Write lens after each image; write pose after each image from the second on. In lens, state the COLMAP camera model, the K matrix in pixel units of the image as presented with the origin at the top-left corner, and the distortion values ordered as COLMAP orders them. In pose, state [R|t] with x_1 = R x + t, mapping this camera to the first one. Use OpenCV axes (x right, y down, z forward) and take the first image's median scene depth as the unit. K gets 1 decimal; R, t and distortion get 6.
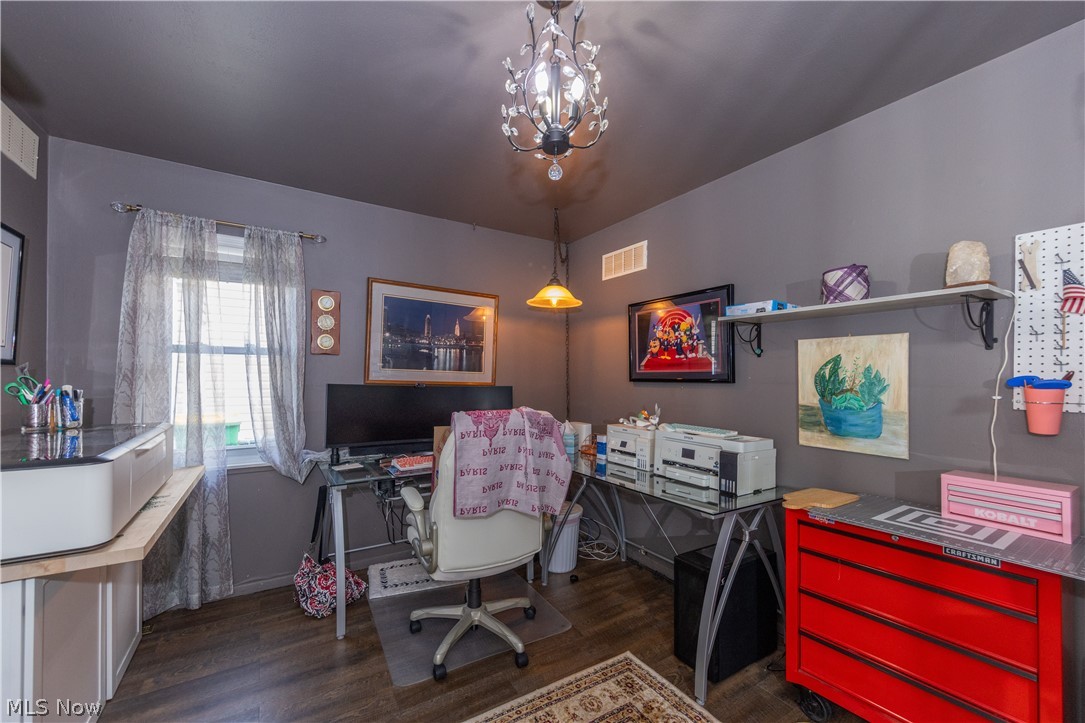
lens RADIAL K [[431.6, 0, 536.3], [0, 431.6, 379.8], [0, 0, 1]] dist [0.000103, -0.000020]
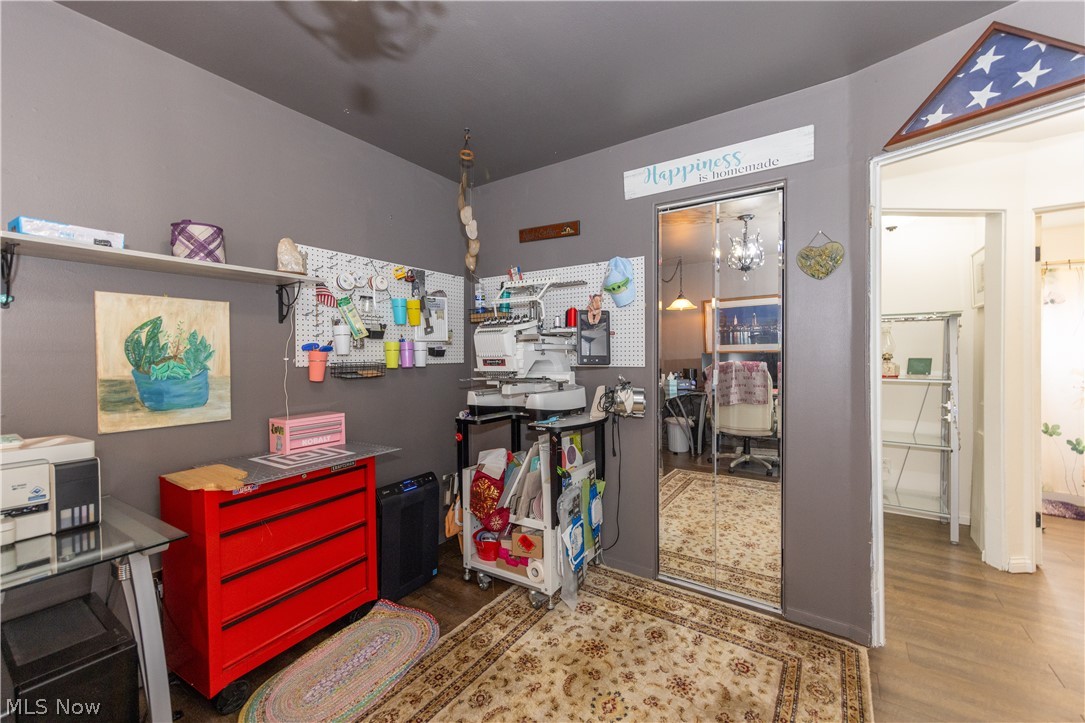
lens RADIAL K [[422.4, 0, 545.7], [0, 422.4, 359.7], [0, 0, 1]] dist [0.000990, -0.000084]
pose [[-0.412484, -0.020102, 0.910743, -0.398576], [0.010829, 0.999578, 0.026968, 0.013507], [-0.910900, 0.020986, -0.412092, 0.670589]]
